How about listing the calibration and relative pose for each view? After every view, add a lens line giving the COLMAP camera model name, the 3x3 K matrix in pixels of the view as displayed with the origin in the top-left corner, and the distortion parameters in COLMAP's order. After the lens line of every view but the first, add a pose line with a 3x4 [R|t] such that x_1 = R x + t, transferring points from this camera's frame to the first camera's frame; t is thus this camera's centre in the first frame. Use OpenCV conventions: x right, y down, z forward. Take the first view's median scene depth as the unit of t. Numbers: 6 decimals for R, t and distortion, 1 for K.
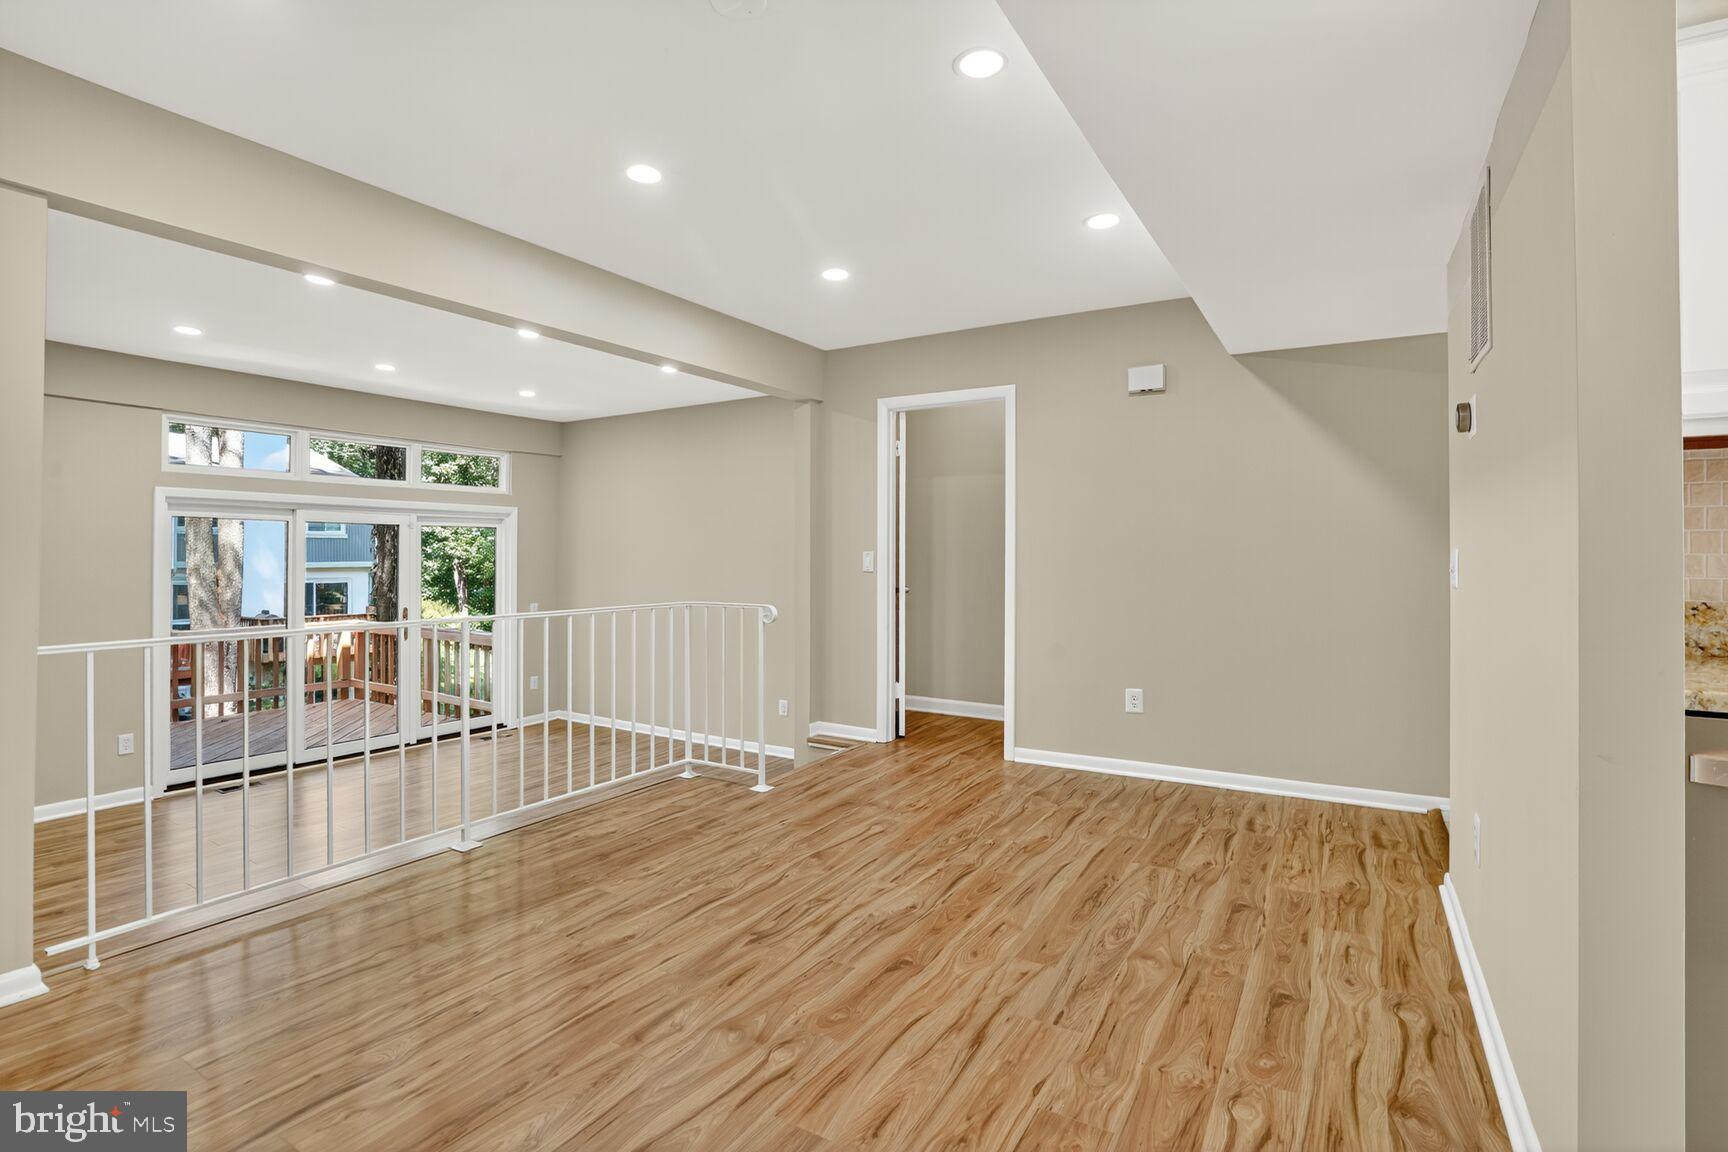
lens RADIAL K [[802.1, 0, 860.2], [0, 802.1, 560.9], [0, 0, 1]] dist [-0.036349, 0.013917]
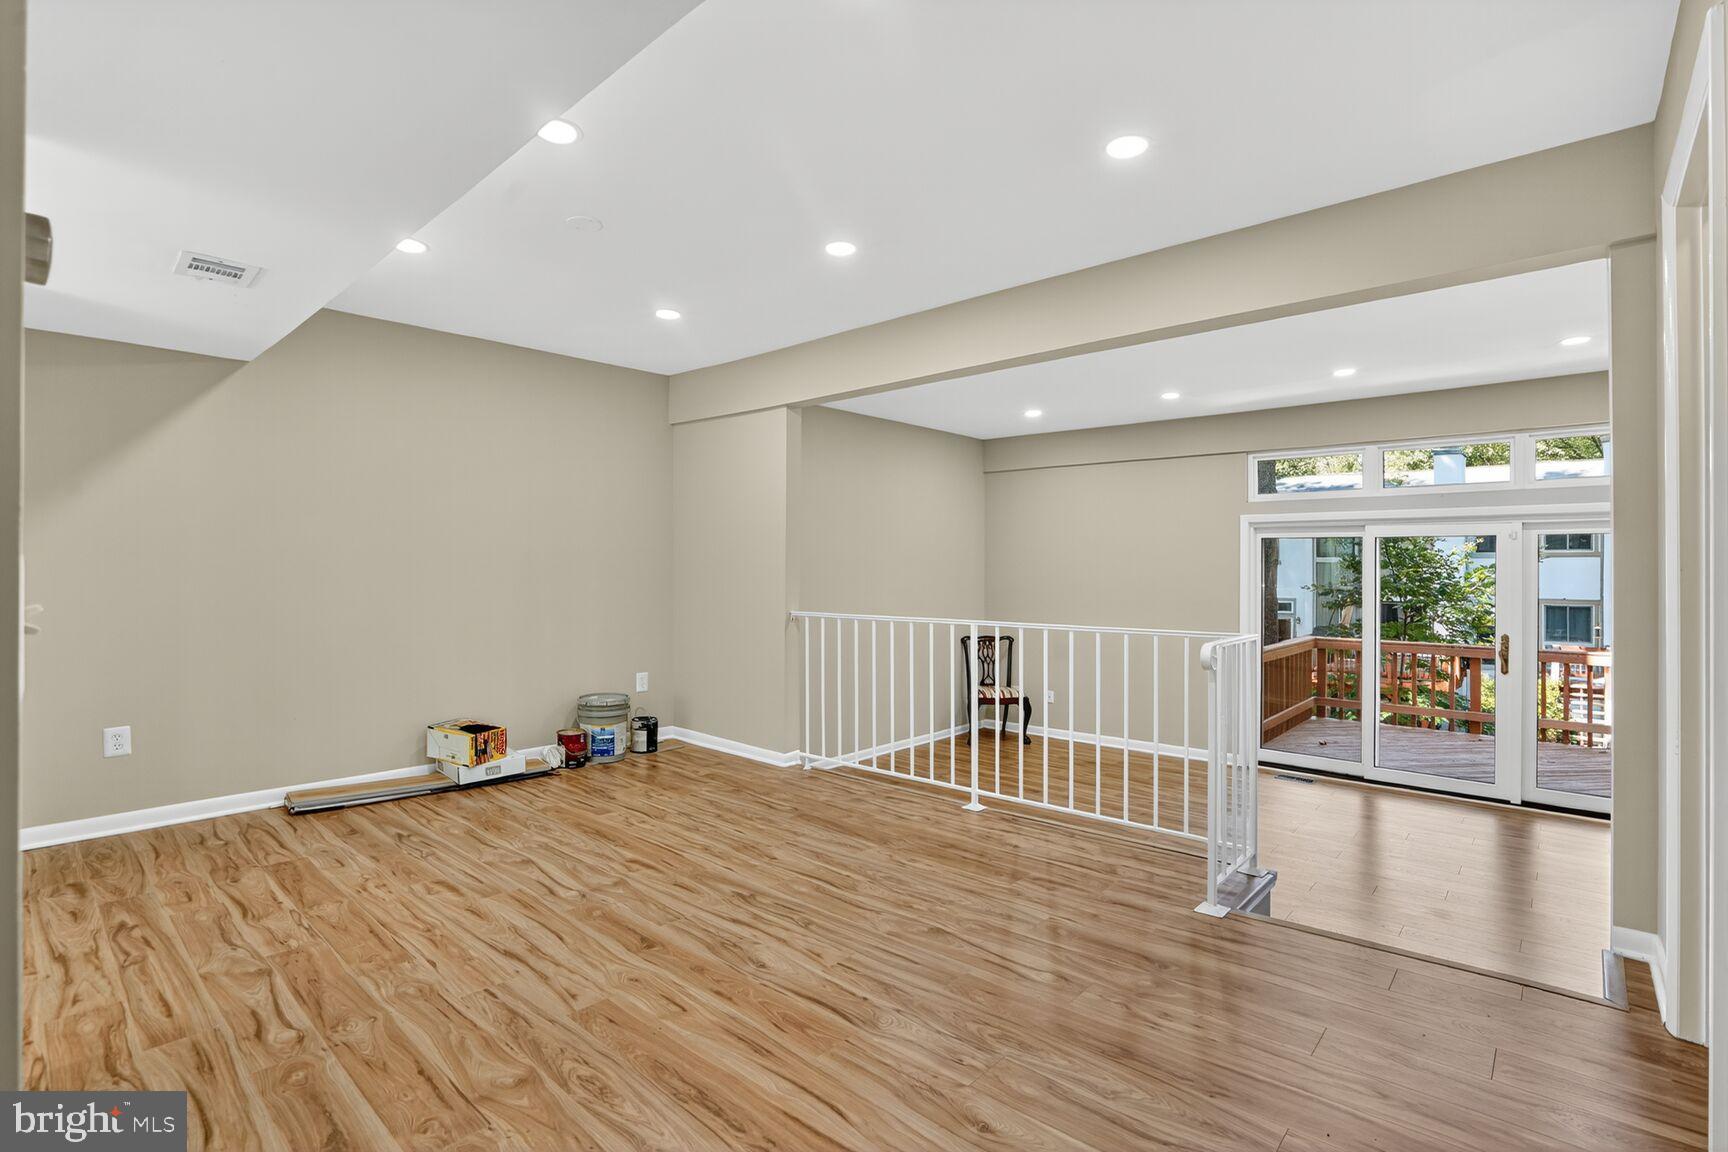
lens RADIAL K [[811.8, 0, 864.0], [0, 811.8, 576.0], [0, 0, 1]] dist [-0.039271, 0.014277]
pose [[-0.180728, 0.000562, -0.983533, 1.004241], [-0.002818, 0.999995, 0.001090, -0.001205], [0.983529, 0.002969, -0.180725, 1.379073]]
